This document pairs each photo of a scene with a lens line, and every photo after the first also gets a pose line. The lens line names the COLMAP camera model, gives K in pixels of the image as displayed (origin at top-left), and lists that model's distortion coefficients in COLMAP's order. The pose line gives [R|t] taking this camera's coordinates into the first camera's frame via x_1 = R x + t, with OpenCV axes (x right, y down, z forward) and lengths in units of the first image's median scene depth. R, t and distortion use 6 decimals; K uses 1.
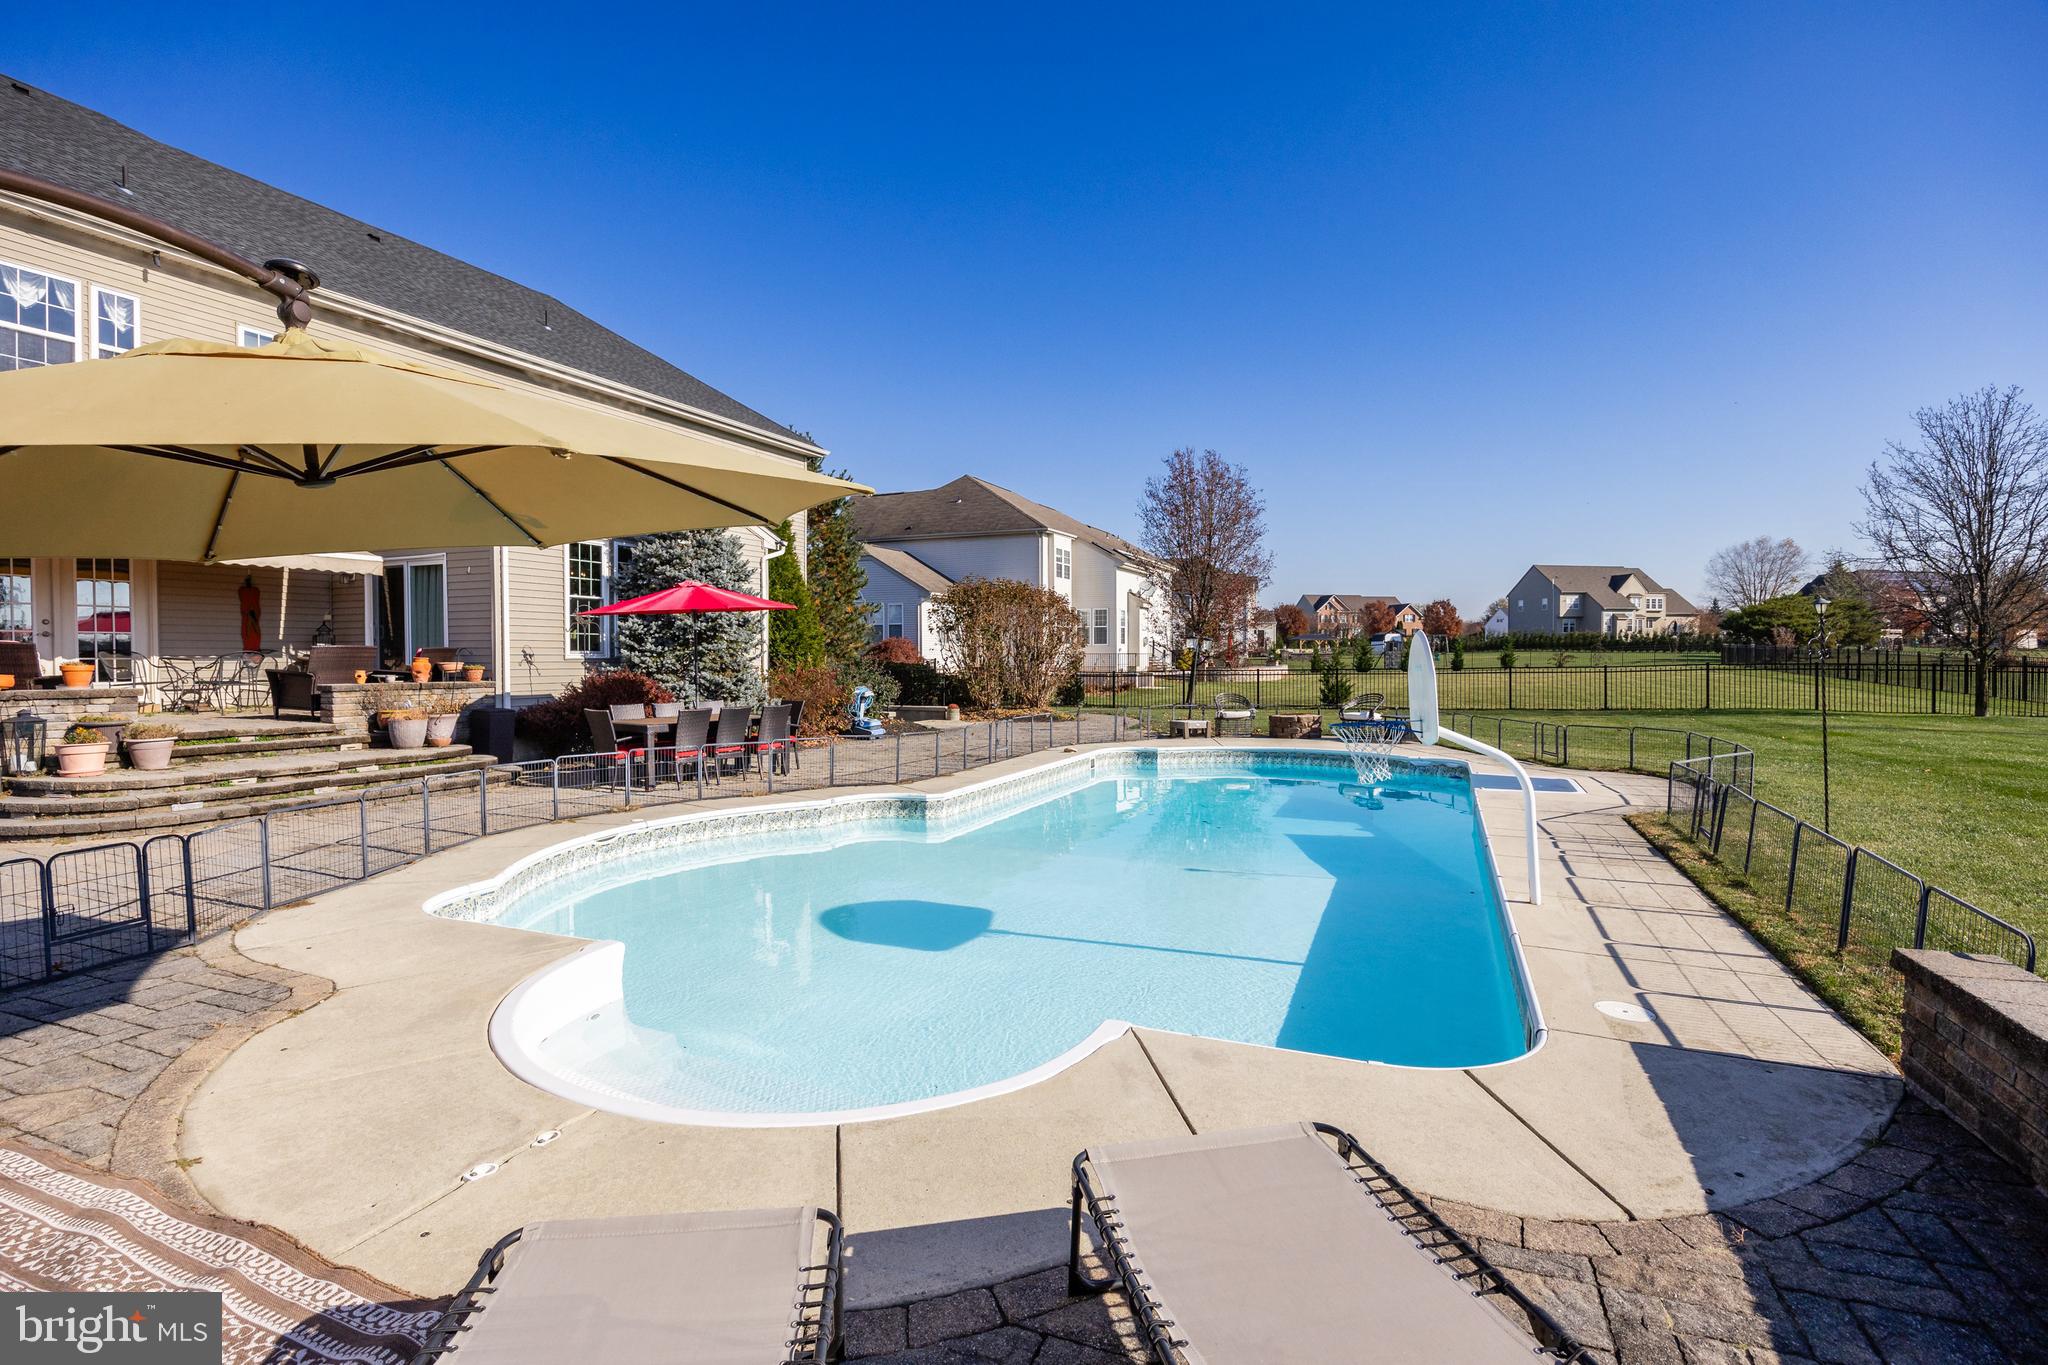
lens RADIAL K [[961.0, 0, 1026.5], [0, 961.0, 676.7], [0, 0, 1]] dist [-0.010868, -0.000033]
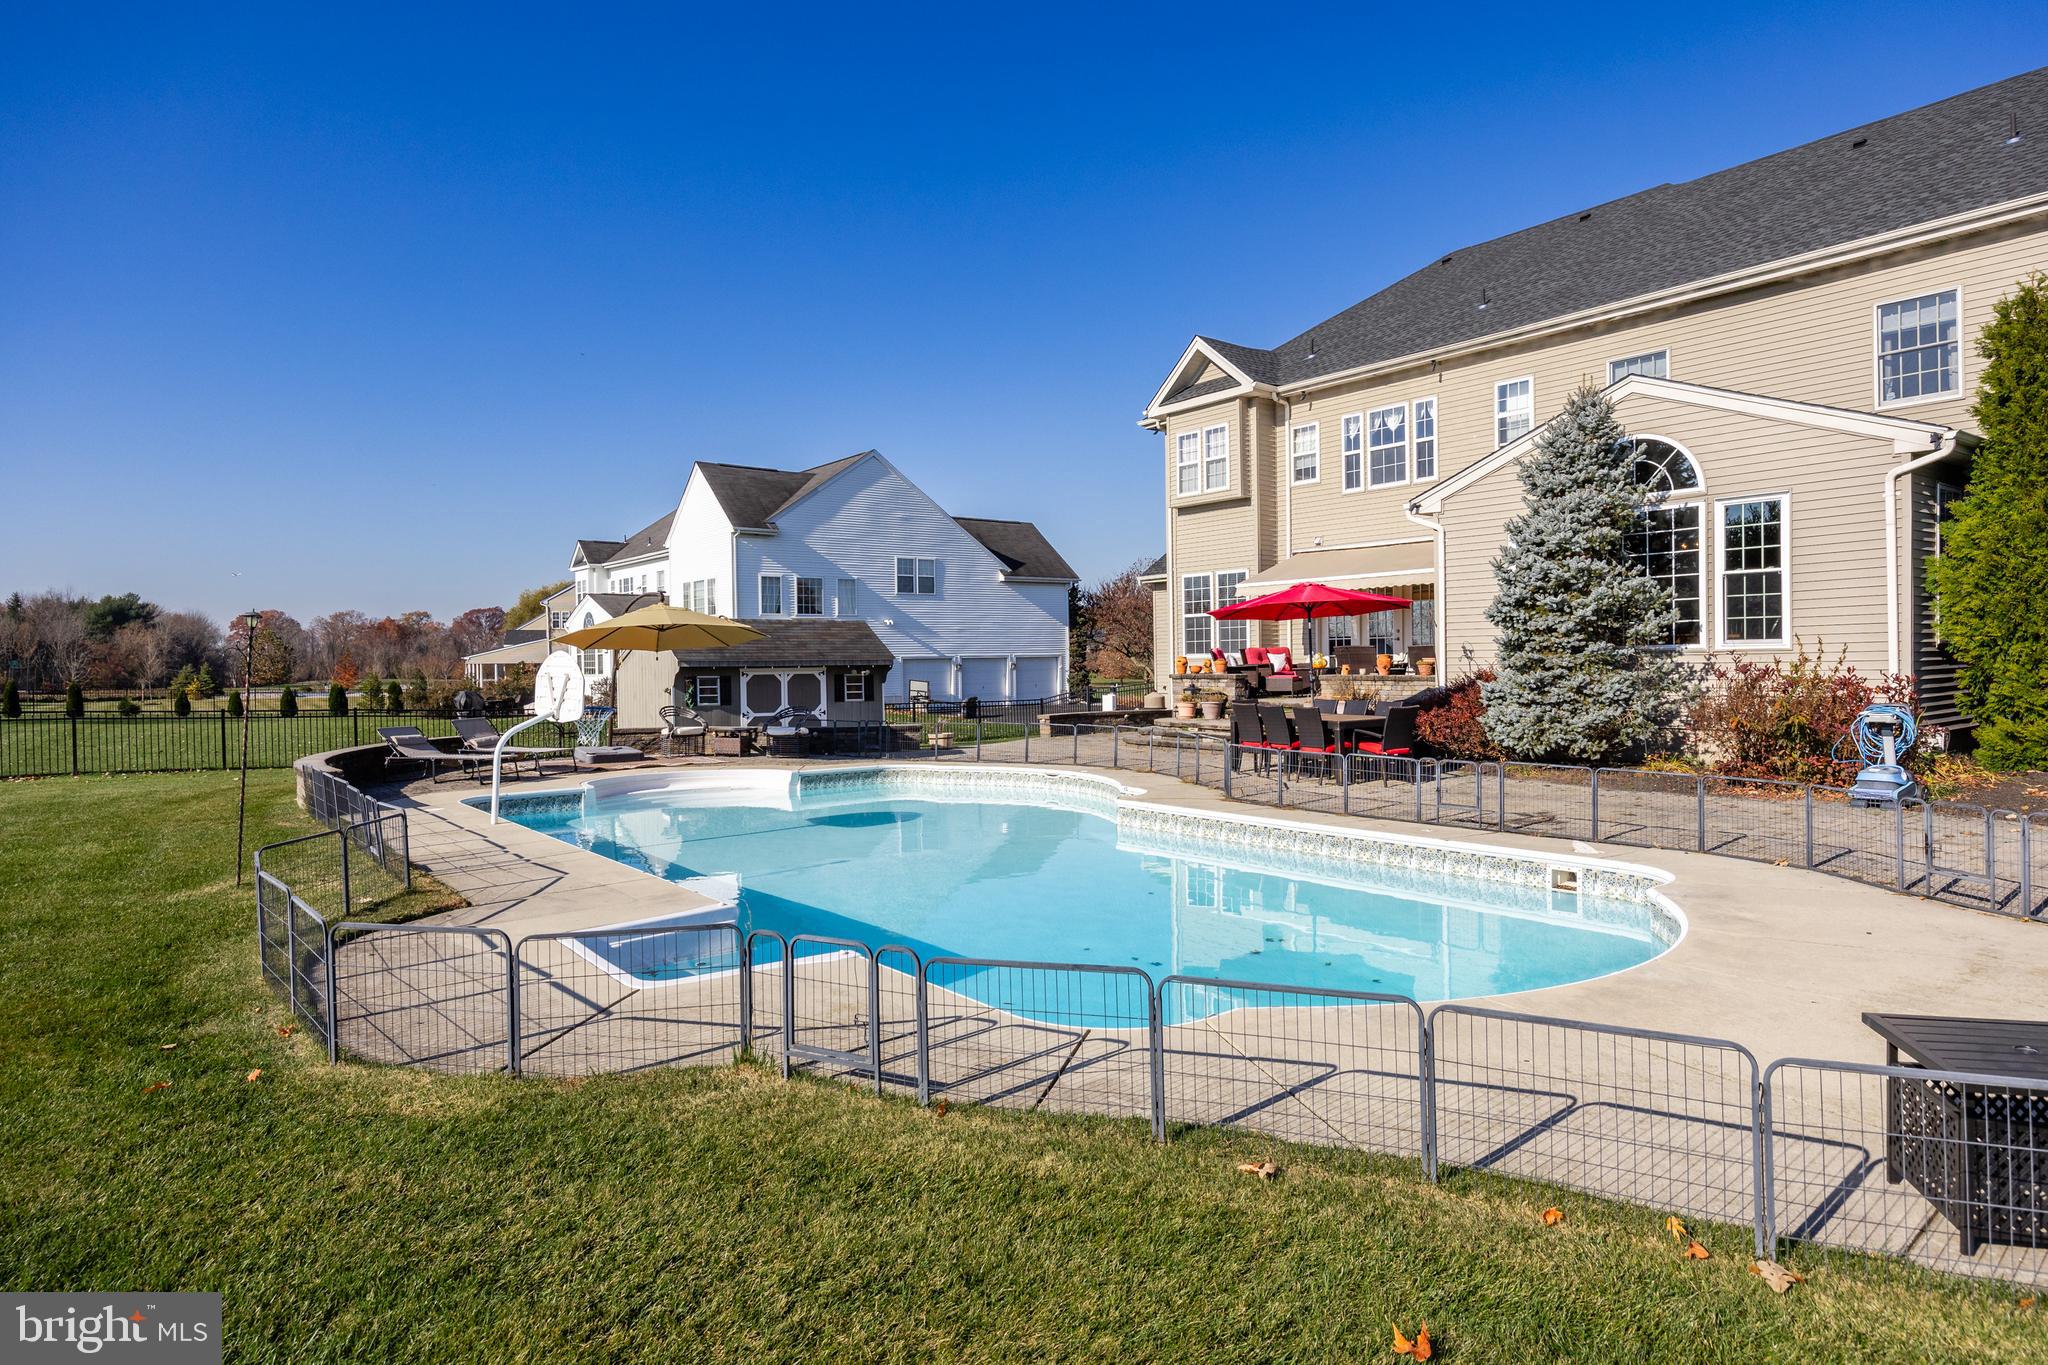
lens RADIAL K [[1107.4, 0, 1060.4], [0, 1107.4, 663.5], [0, 0, 1]] dist [0.001118, -0.000393]
pose [[-0.460438, 0.012746, -0.887600, 0.708733], [-0.002589, 0.999873, 0.015702, -0.025895], [0.887688, 0.009528, -0.460347, 1.143817]]
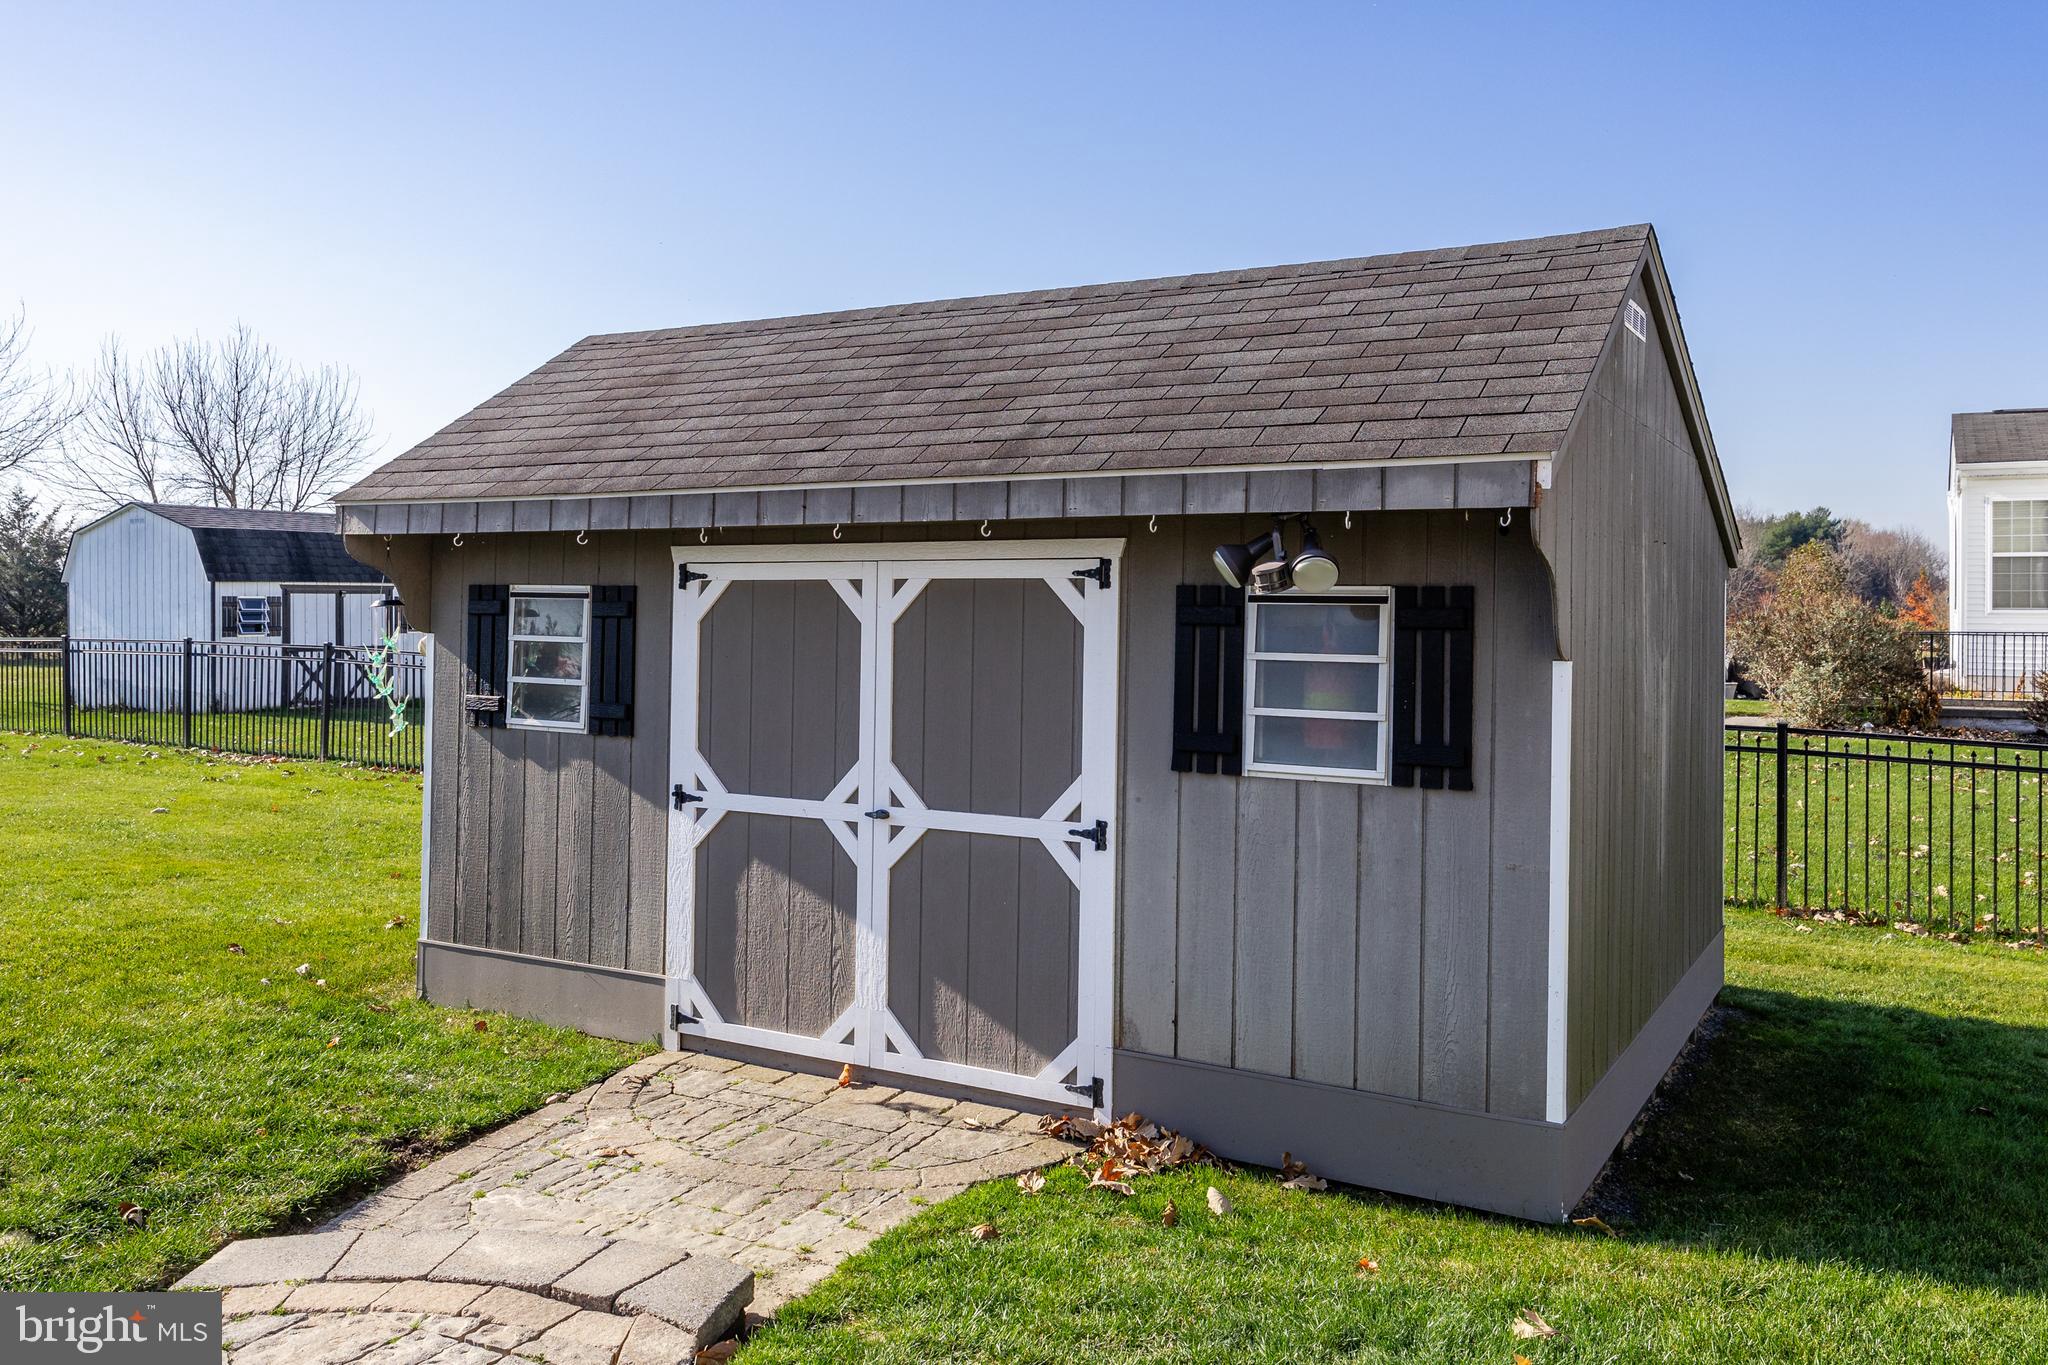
lens RADIAL K [[1599.0, 0, 1028.3], [0, 1599.0, 684.2], [0, 0, 1]] dist [0.014340, 0.003075]
pose [[-0.997537, 0.001691, 0.070117, -0.735242], [0.006399, 0.997734, 0.066975, 0.020195], [-0.069845, 0.067259, -0.995288, 0.359192]]
